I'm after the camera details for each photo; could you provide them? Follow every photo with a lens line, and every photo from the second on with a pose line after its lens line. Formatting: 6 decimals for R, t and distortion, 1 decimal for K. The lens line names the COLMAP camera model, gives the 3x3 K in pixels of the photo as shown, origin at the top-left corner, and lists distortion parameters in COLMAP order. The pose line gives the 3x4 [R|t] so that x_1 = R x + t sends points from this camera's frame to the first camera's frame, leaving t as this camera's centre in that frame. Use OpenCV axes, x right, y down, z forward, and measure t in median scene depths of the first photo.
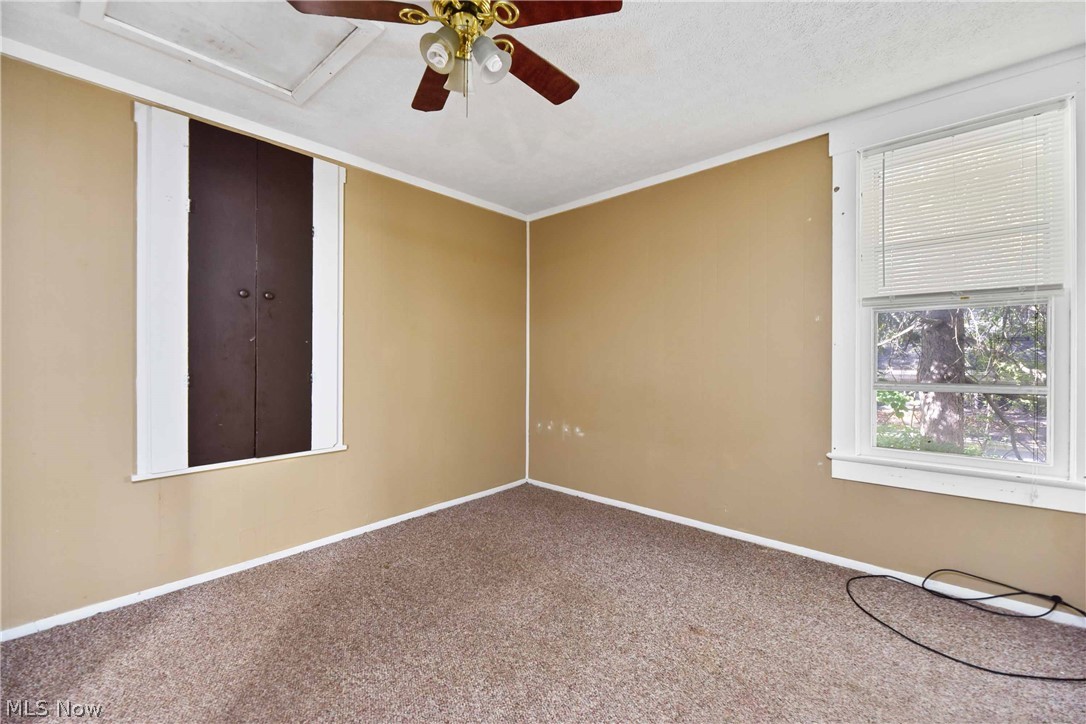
lens RADIAL K [[443.3, 0, 544.8], [0, 443.3, 366.1], [0, 0, 1]] dist [-0.003428, -0.001212]
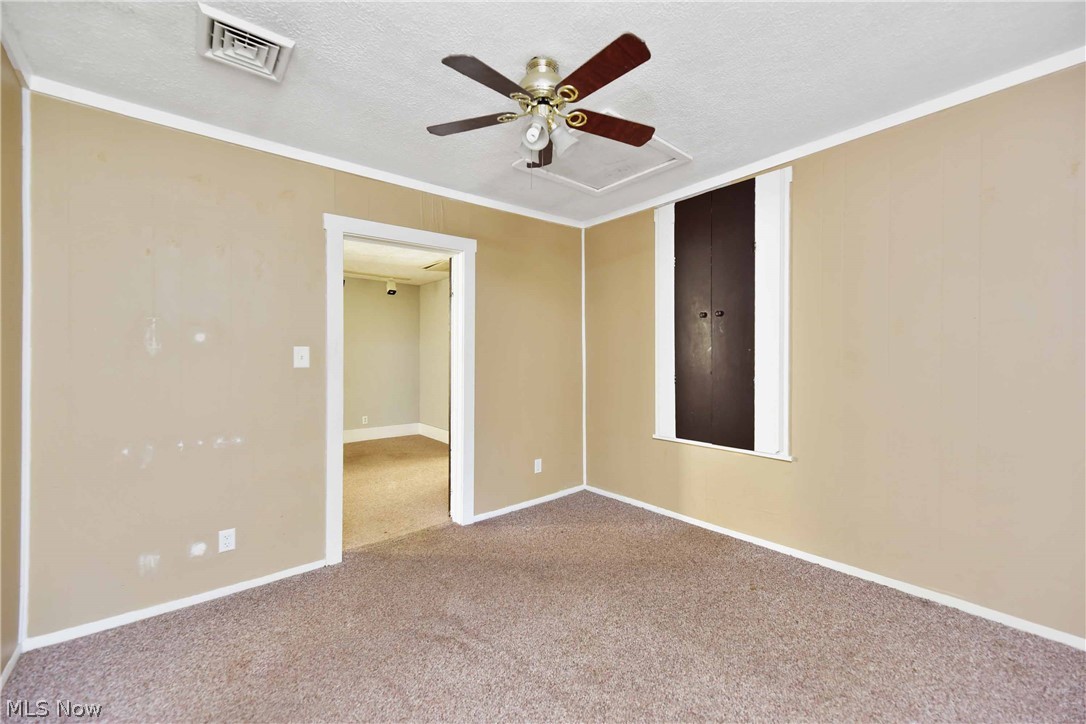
lens RADIAL K [[443.3, 0, 546.8], [0, 443.3, 355.9], [0, 0, 1]] dist [-0.003428, -0.001212]
pose [[-0.151857, 0.001776, -0.988401, 0.640211], [-0.012174, 0.999919, 0.003668, -0.039730], [0.988328, 0.012590, -0.151823, 0.702643]]
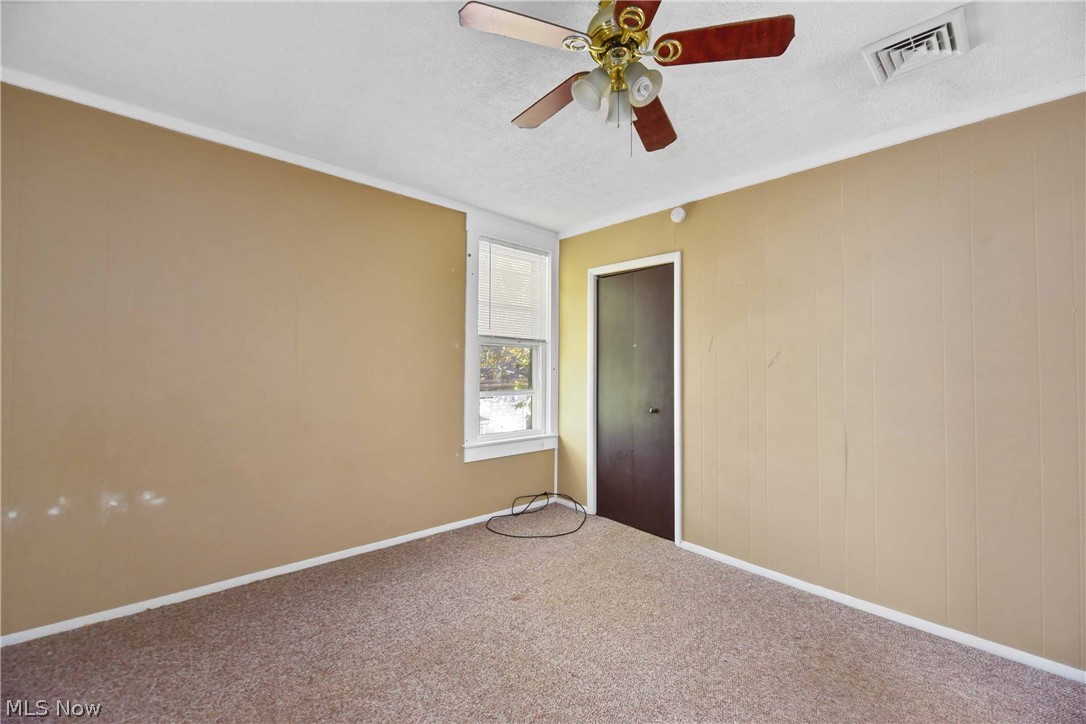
lens RADIAL K [[443.3, 0, 552.3], [0, 443.3, 357.5], [0, 0, 1]] dist [-0.003428, -0.001212]
pose [[0.082481, 0.029221, 0.996164, -0.713137], [0.003083, 0.999558, -0.029576, -0.032370], [-0.996588, 0.005511, 0.082354, 0.624729]]
